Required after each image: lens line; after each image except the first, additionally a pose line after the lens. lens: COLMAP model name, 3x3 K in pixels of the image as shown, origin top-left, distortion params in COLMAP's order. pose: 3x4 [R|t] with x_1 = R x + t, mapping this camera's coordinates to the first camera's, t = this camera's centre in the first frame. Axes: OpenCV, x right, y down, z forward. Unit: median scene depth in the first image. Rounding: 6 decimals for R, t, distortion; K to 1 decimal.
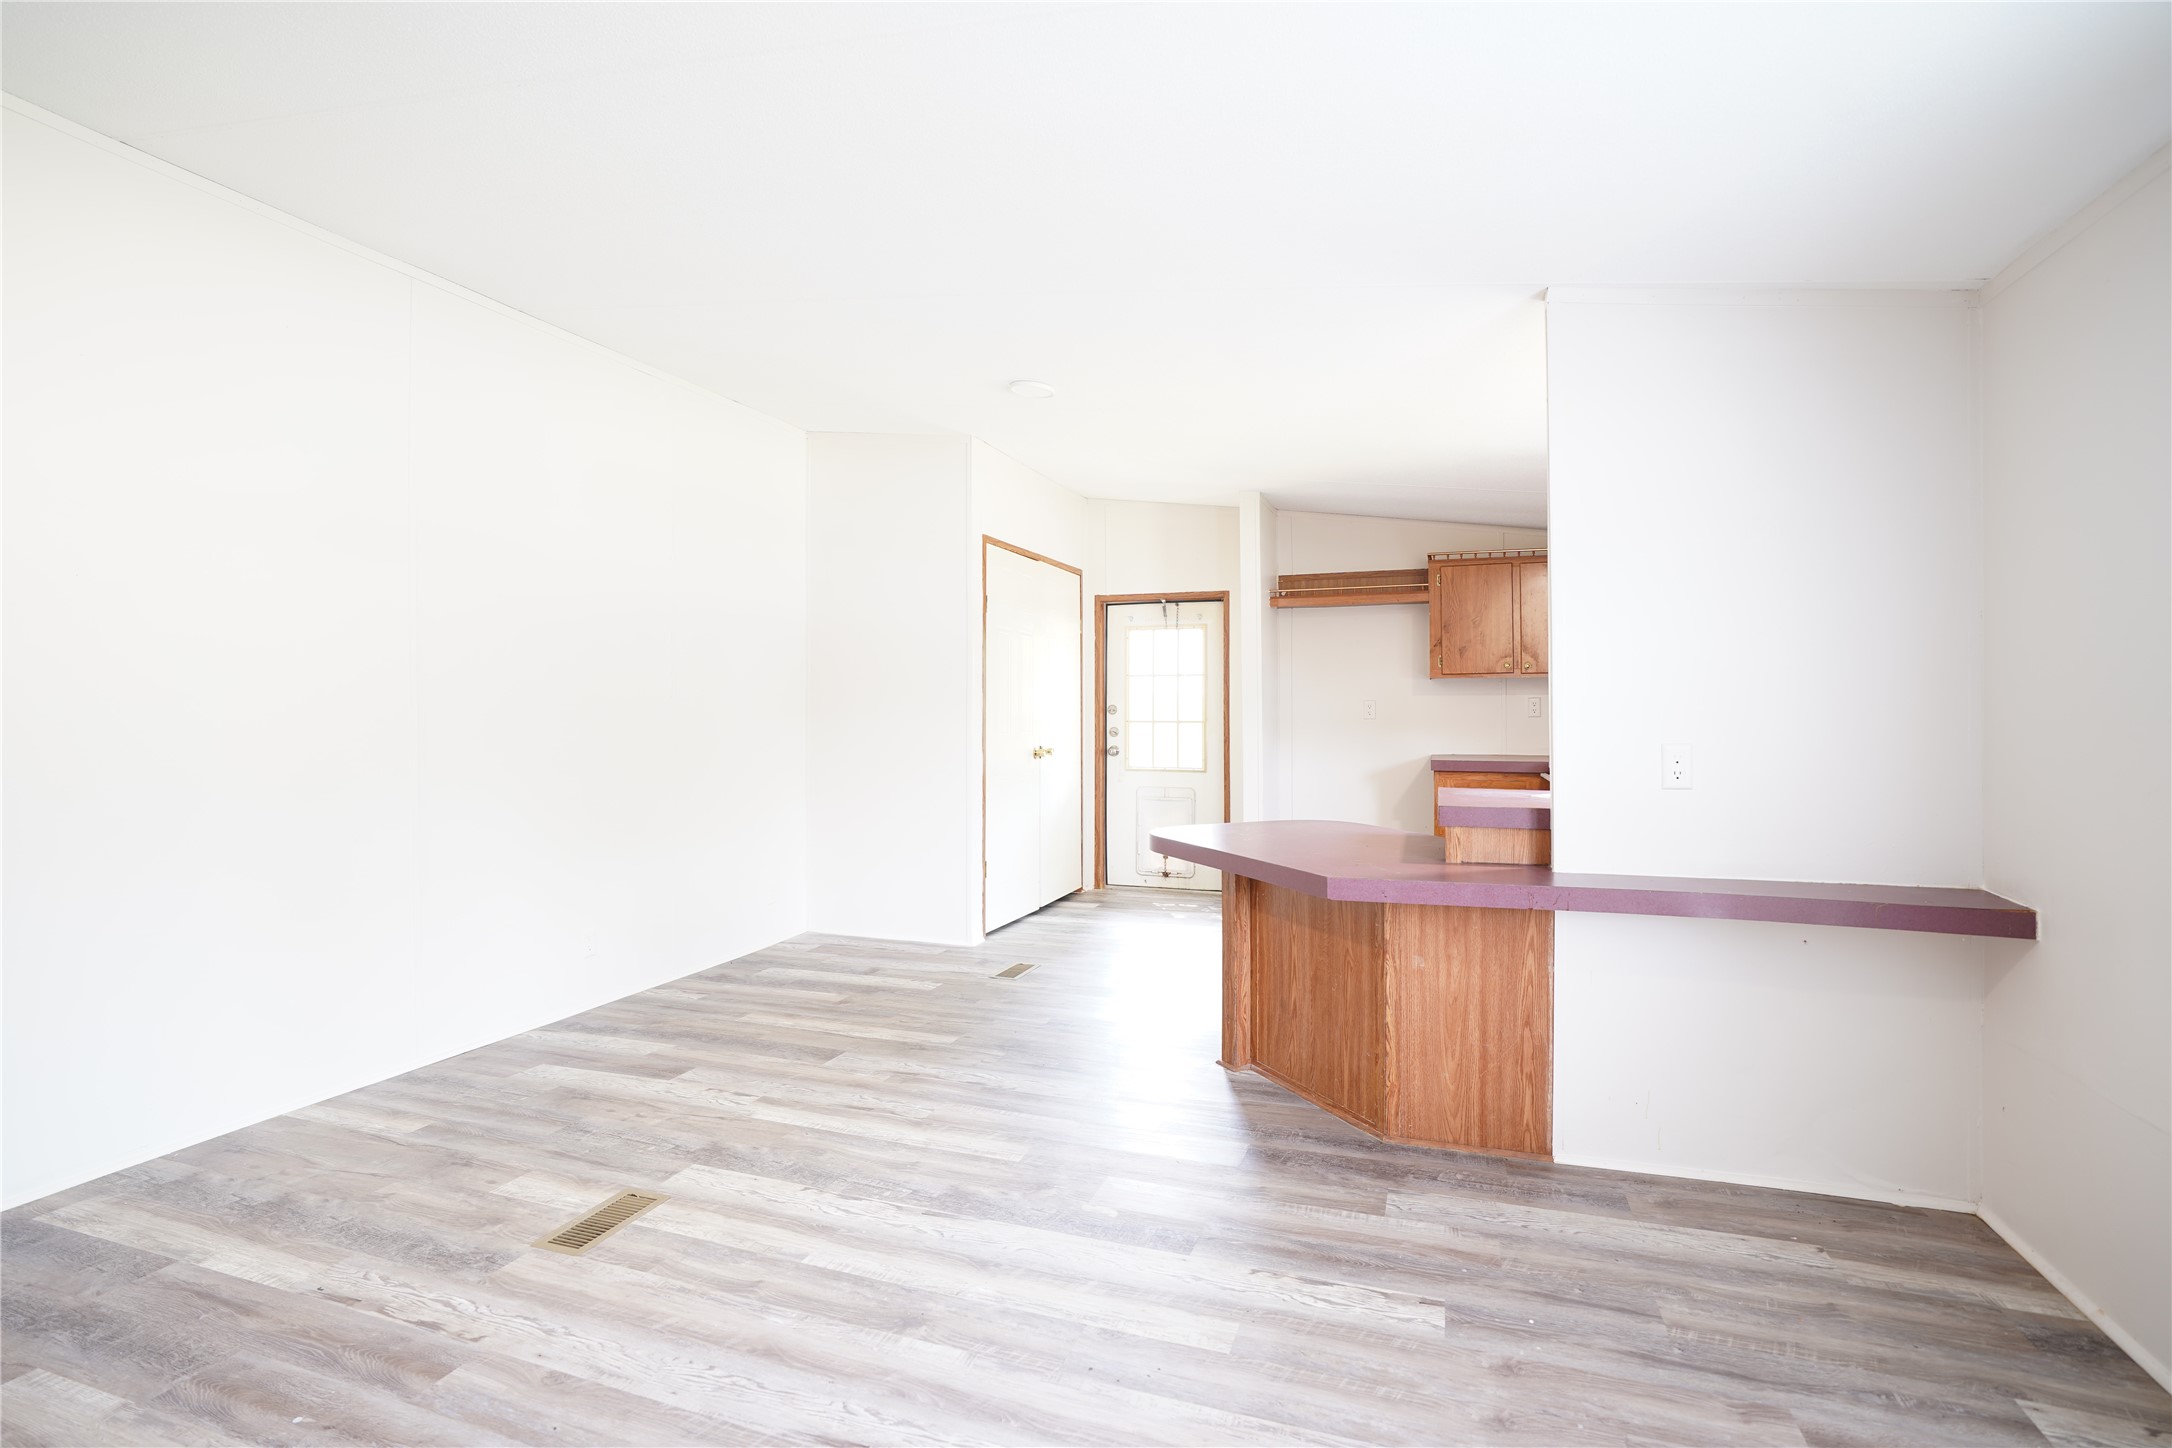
lens RADIAL K [[1001.0, 0, 1087.7], [0, 1001.0, 713.9], [0, 0, 1]] dist [-0.070665, 0.027658]
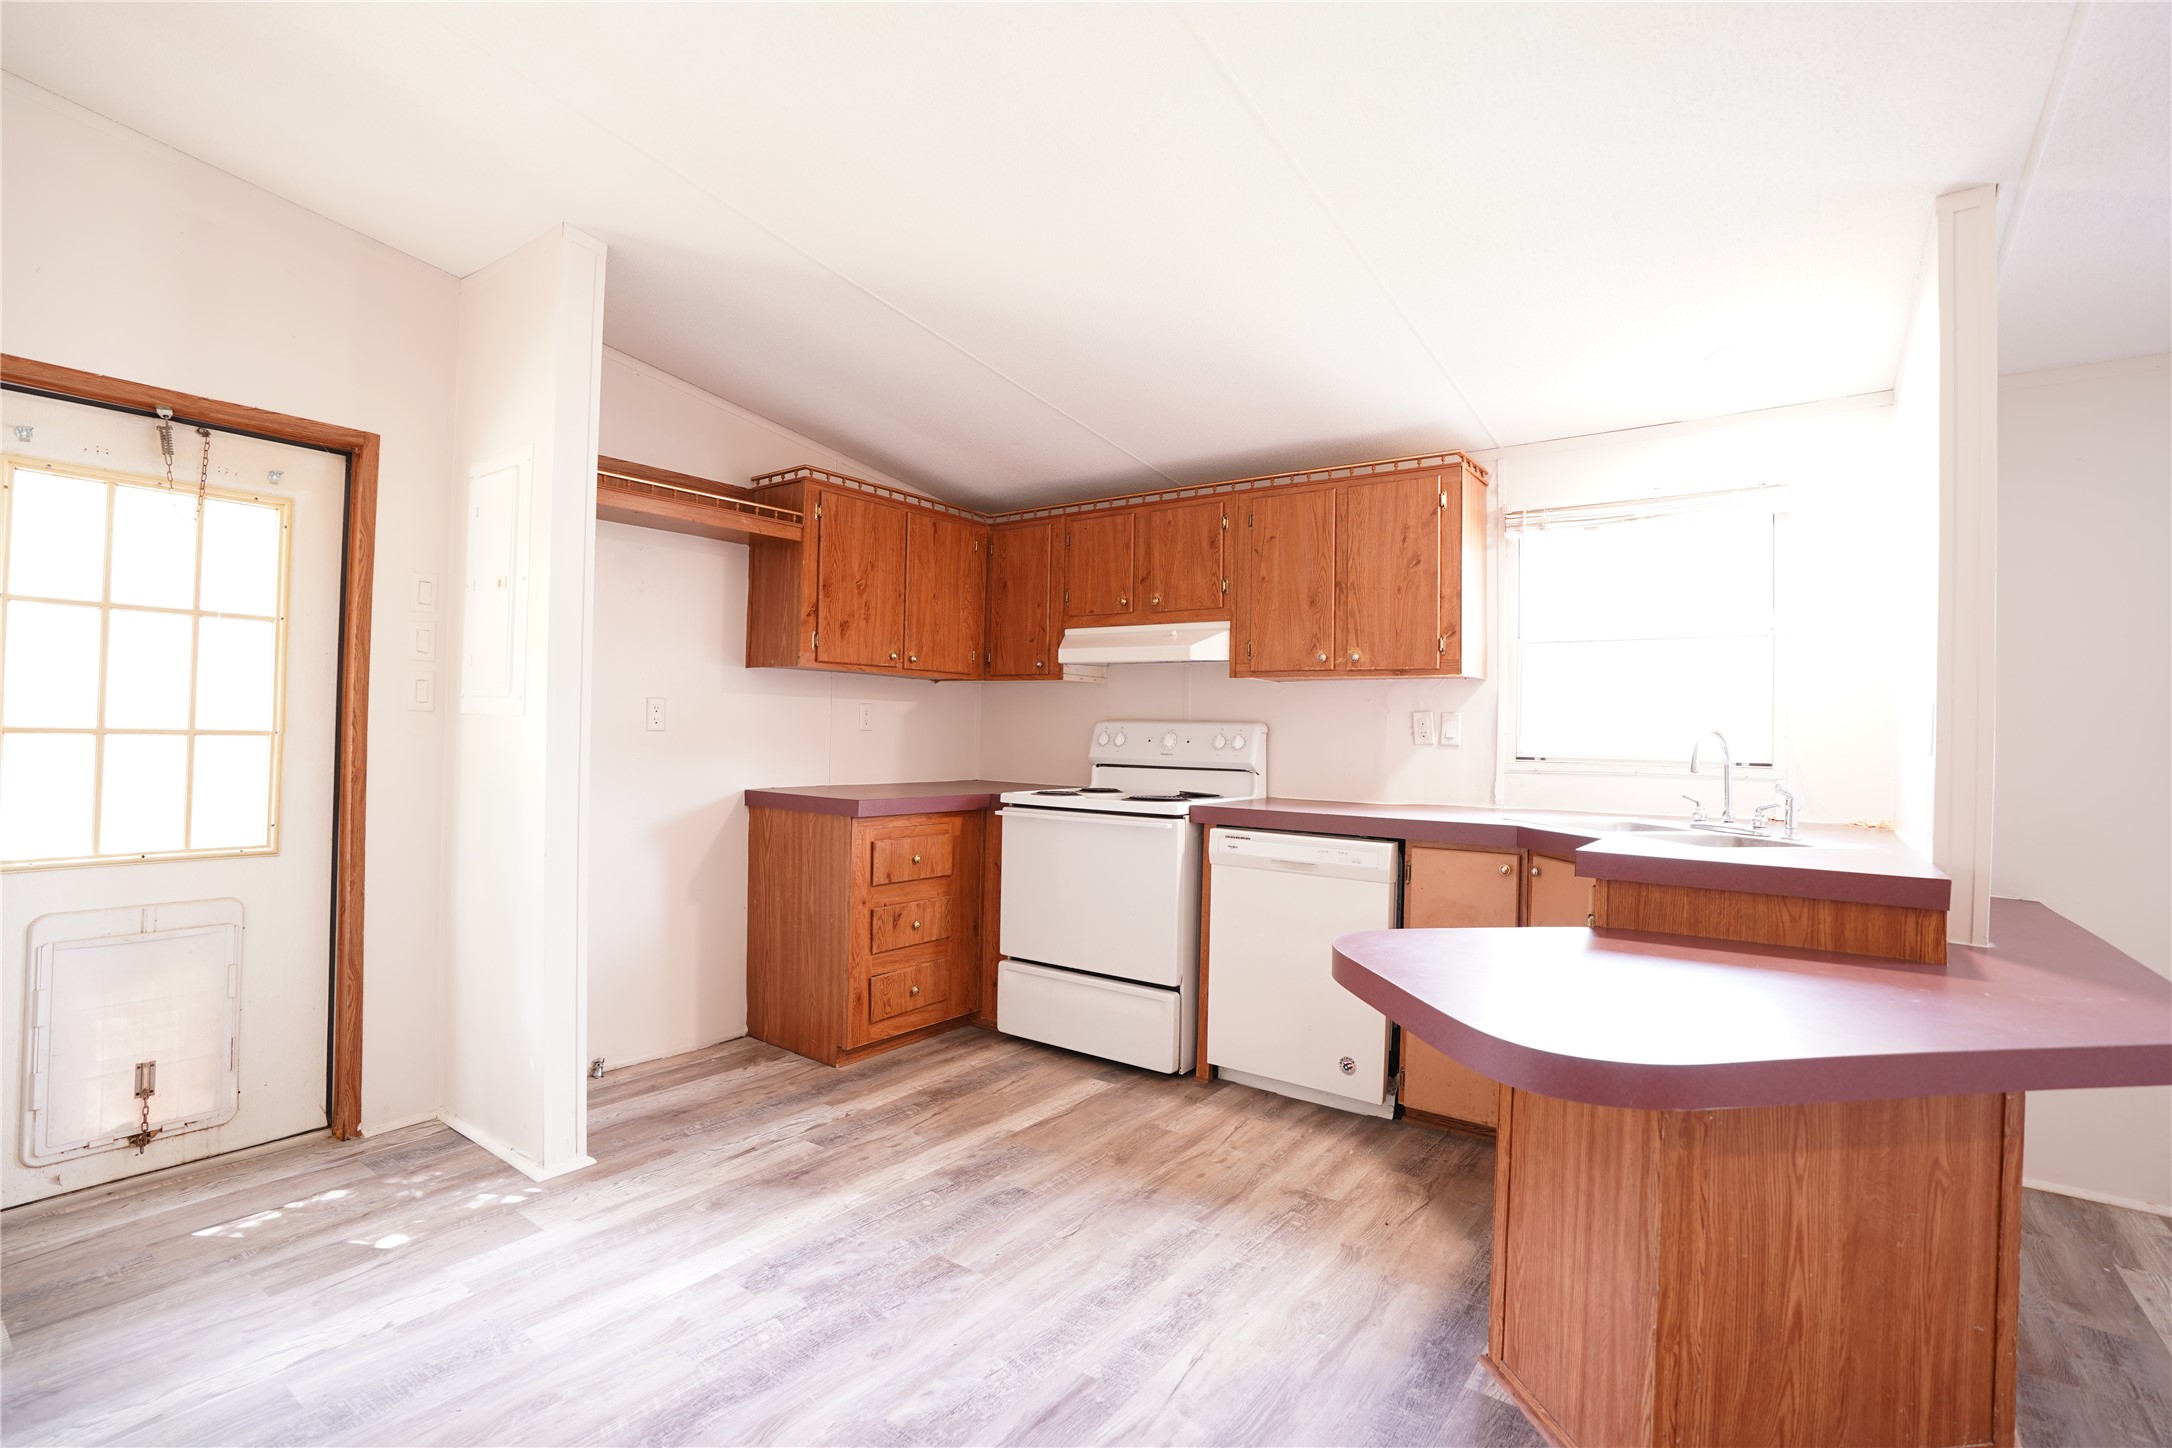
lens RADIAL K [[1001.0, 0, 1087.7], [0, 1001.0, 713.9], [0, 0, 1]] dist [-0.070665, 0.027658]
pose [[0.287335, 0.022433, 0.957567, -0.420424], [-0.016437, 0.999694, -0.018488, 0.004948], [-0.957689, -0.010427, 0.287616, 1.384130]]
